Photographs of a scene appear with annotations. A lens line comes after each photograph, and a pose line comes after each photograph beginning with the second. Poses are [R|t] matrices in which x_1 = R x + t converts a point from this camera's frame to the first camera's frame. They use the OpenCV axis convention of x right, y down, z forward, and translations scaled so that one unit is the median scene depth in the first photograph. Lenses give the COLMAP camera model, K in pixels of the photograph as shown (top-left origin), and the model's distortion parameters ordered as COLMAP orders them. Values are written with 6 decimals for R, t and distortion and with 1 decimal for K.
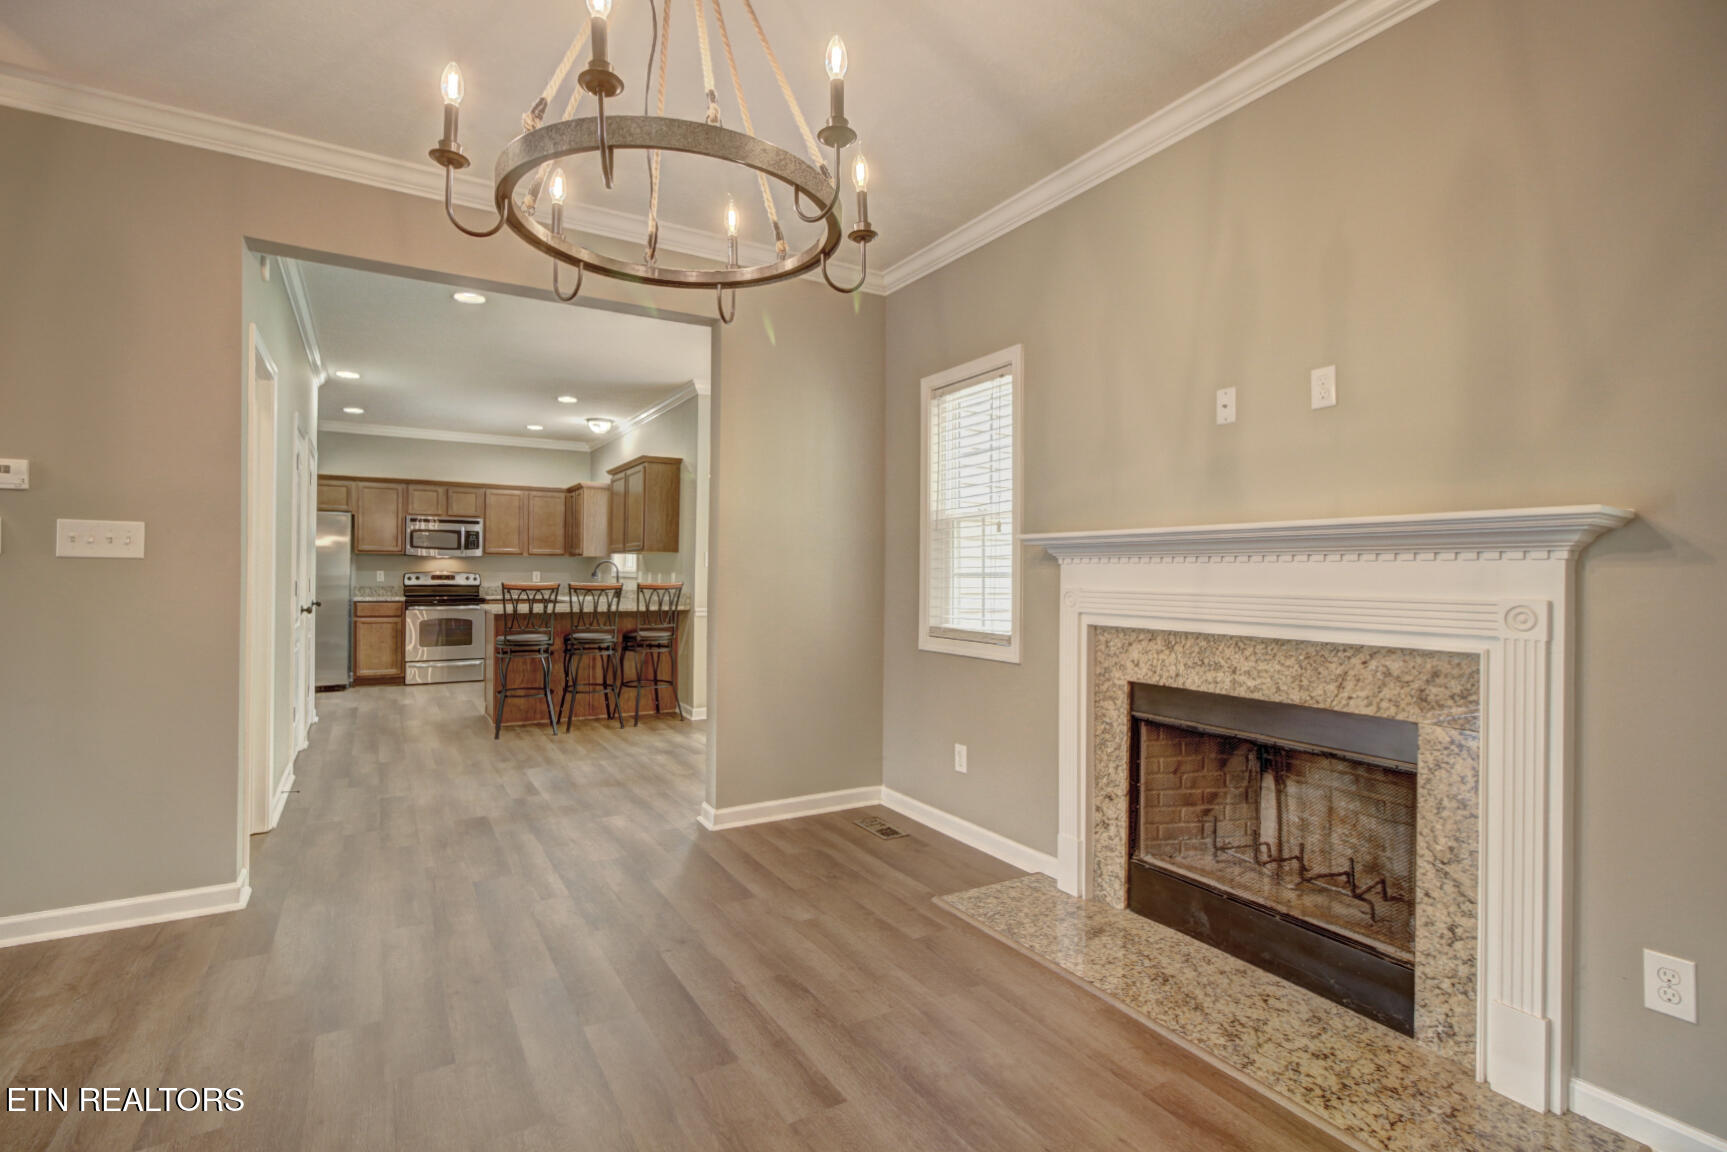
lens RADIAL K [[811.7, 0, 859.9], [0, 811.7, 571.4], [0, 0, 1]] dist [0.002218, 0.001017]
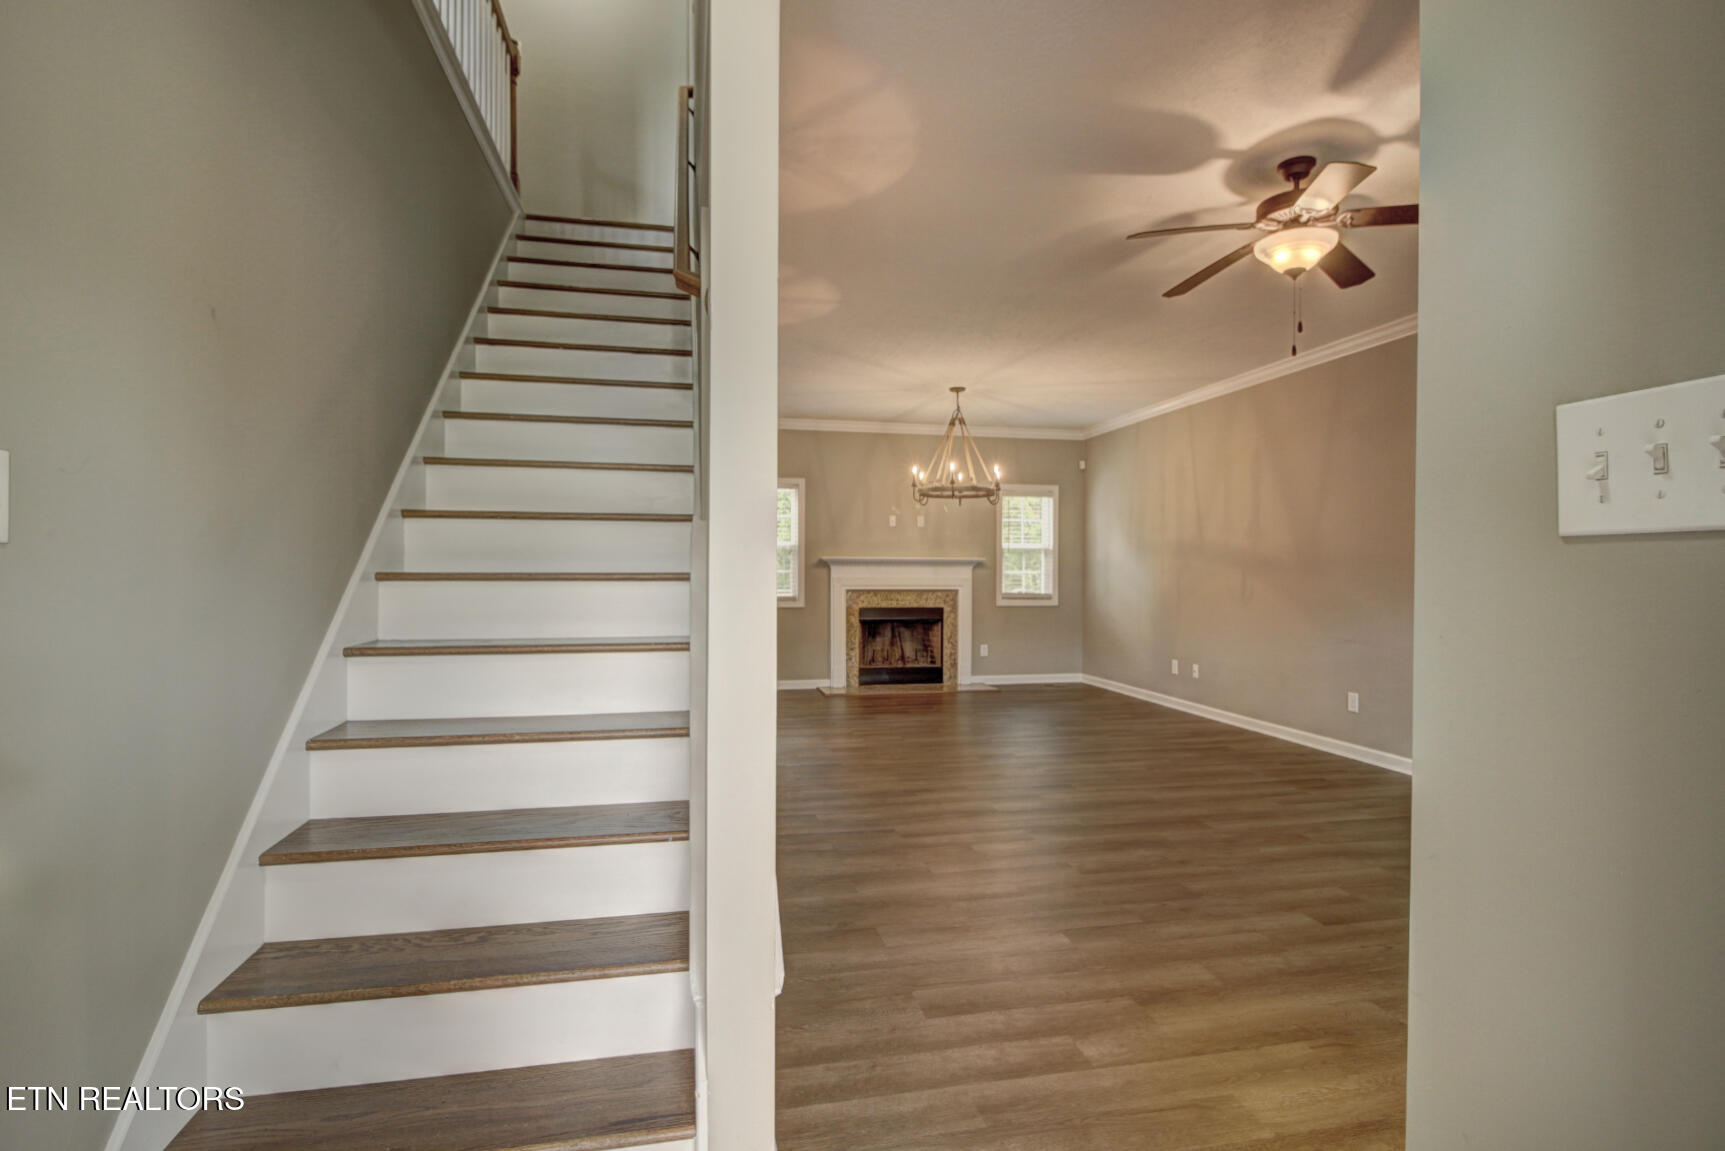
lens RADIAL K [[826.8, 0, 862.5], [0, 826.8, 575.5], [0, 0, 1]] dist [0.000844, -0.000201]
pose [[0.318654, -0.012056, 0.947794, -1.282511], [-0.005210, 0.999882, 0.014471, -0.013248], [-0.947857, -0.009549, 0.318554, 0.017876]]
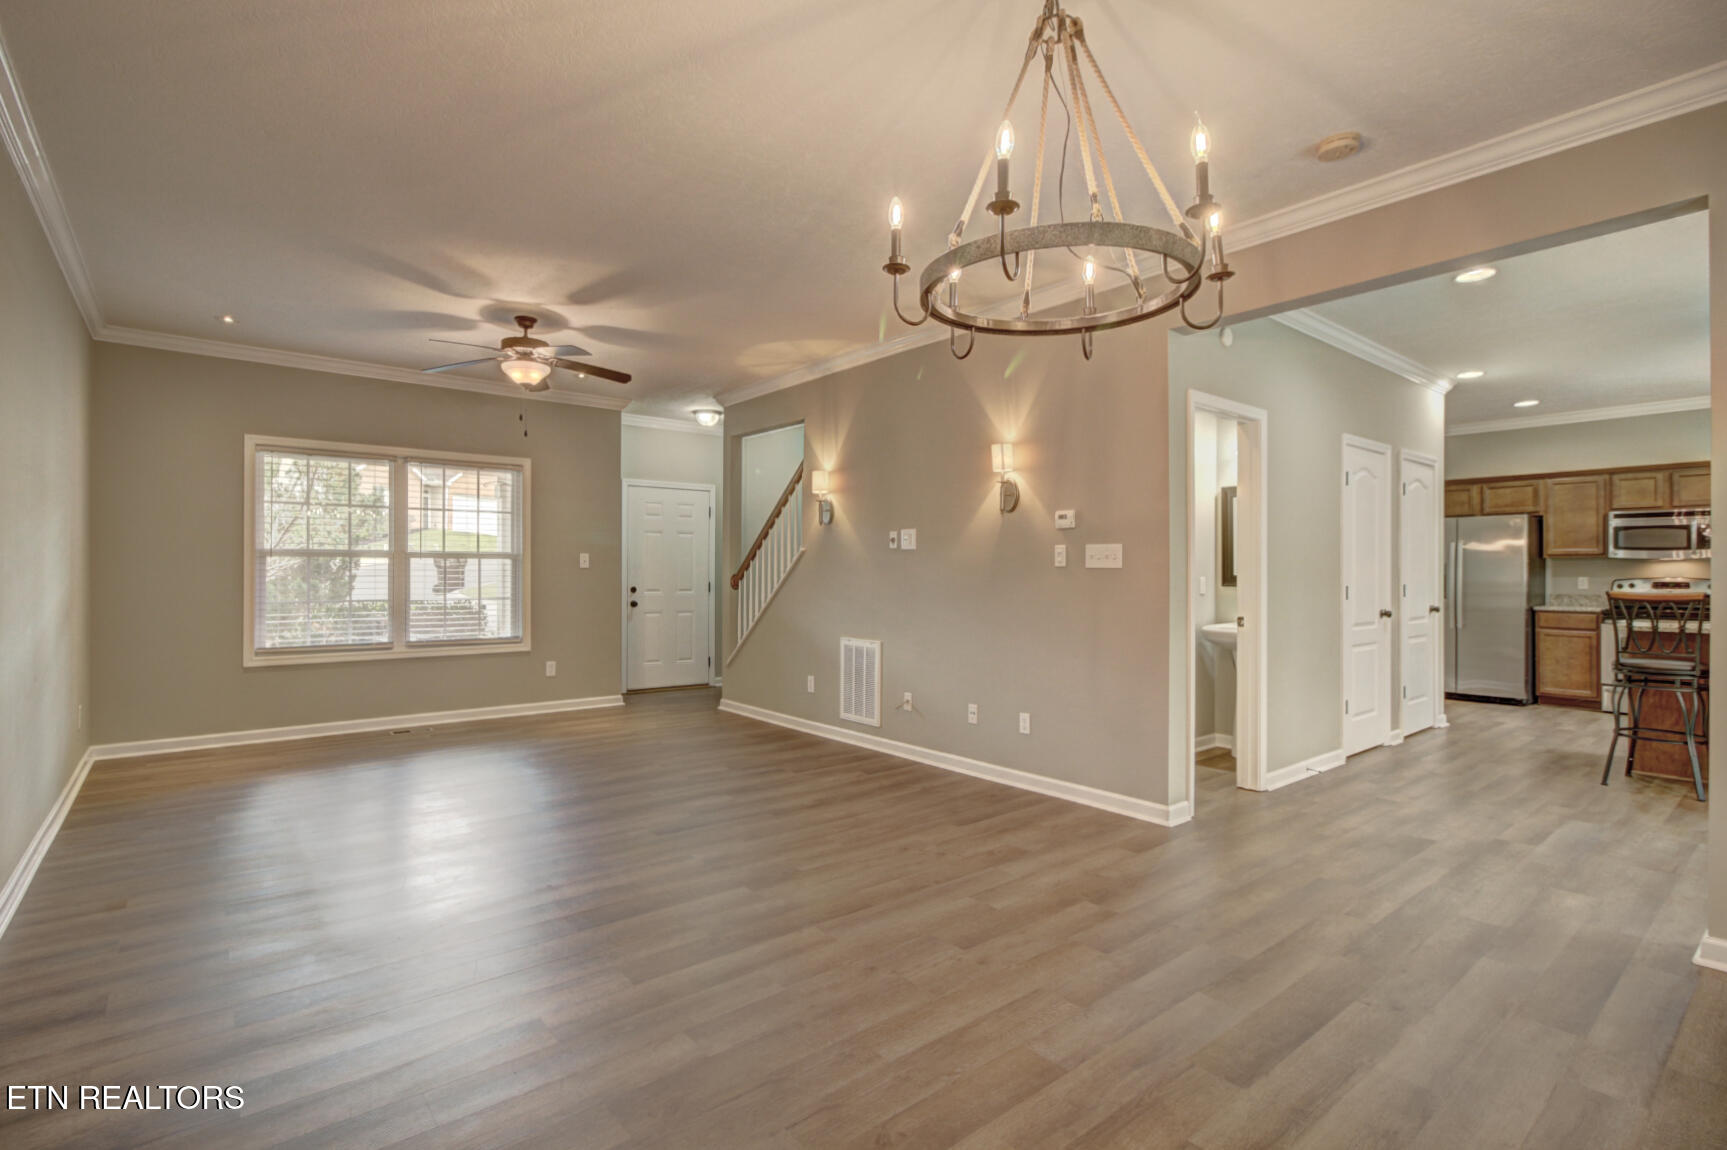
lens RADIAL K [[821.4, 0, 856.4], [0, 821.4, 569.5], [0, 0, 1]] dist [0.013006, 0.000025]
pose [[0.153892, -0.010835, -0.988028, 0.262153], [-0.000095, 0.999940, -0.010981, 0.001615], [0.988088, 0.001783, 0.153882, 0.140811]]
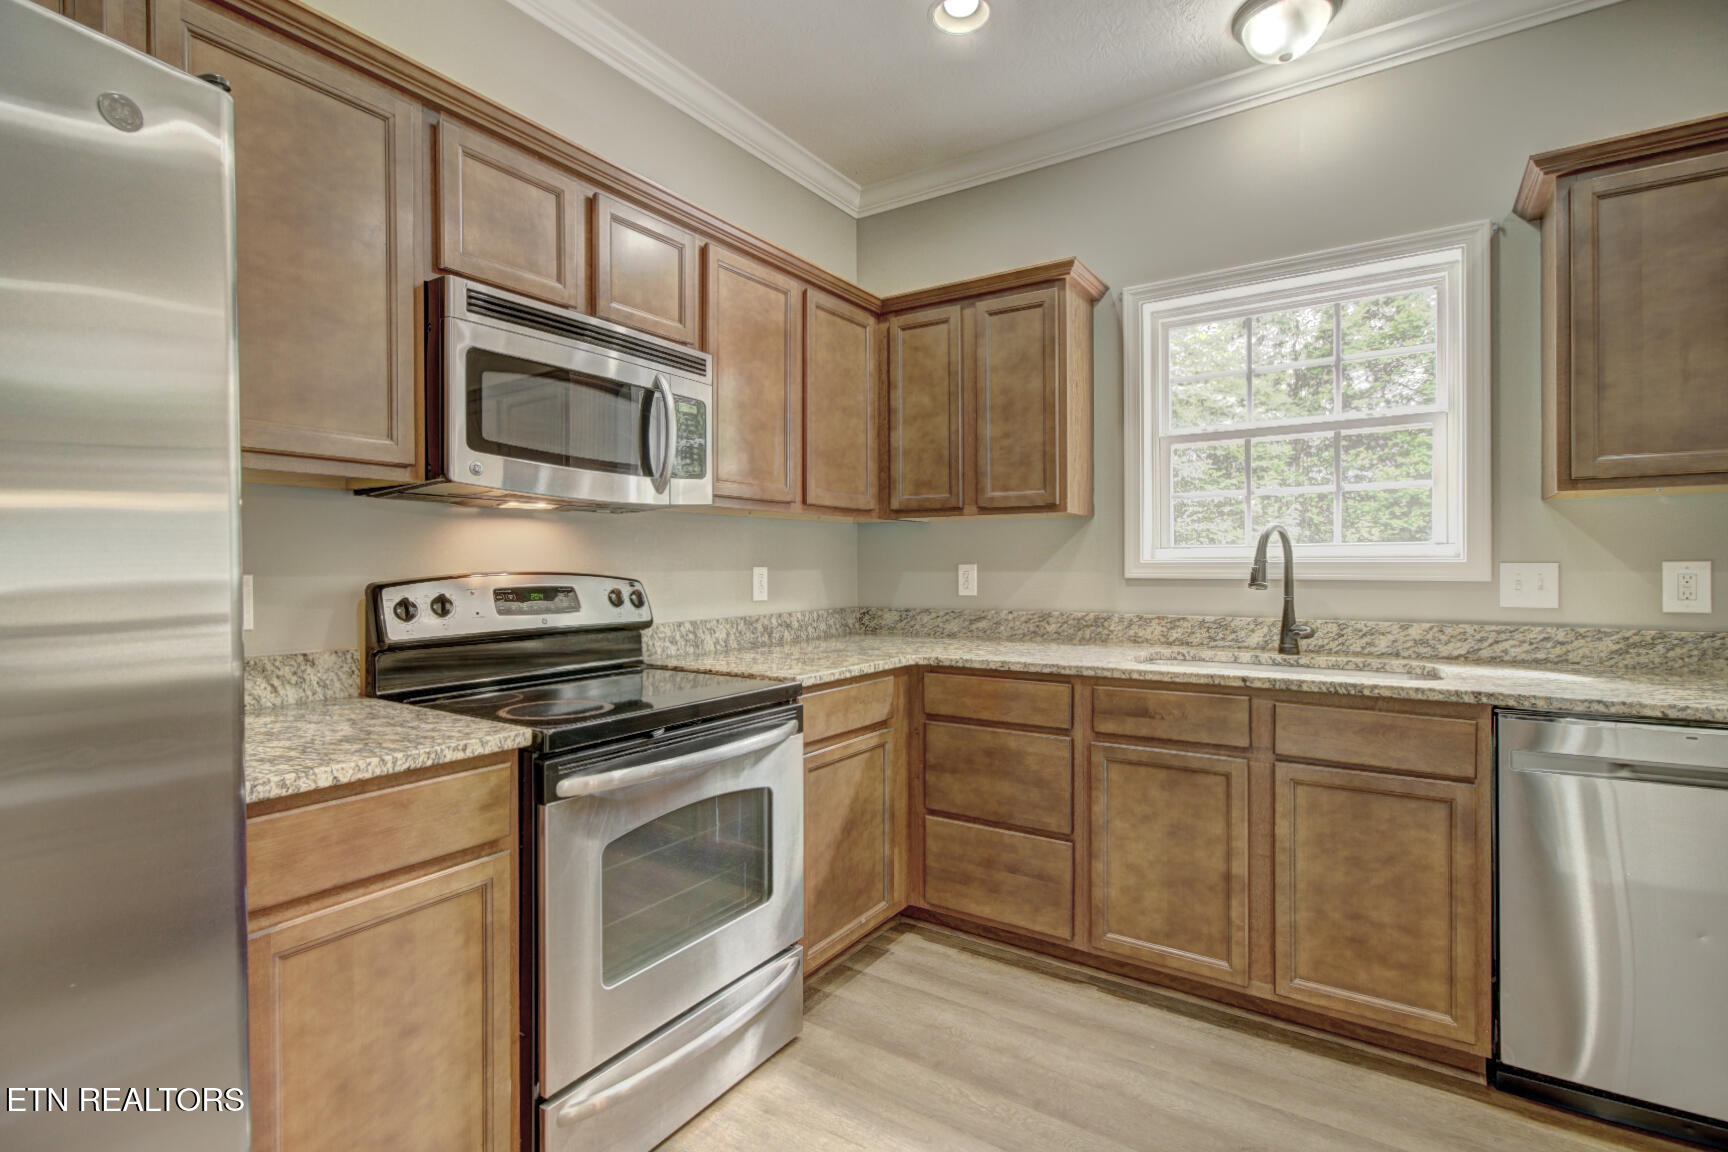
lens RADIAL K [[816.1, 0, 861.7], [0, 816.1, 562.4], [0, 0, 1]] dist [-0.001499, 0.001012]
pose [[0.901358, -0.010651, 0.432945, -0.834441], [0.010544, 0.999941, 0.002648, -0.003532], [-0.432947, 0.002178, 0.901417, 1.190310]]
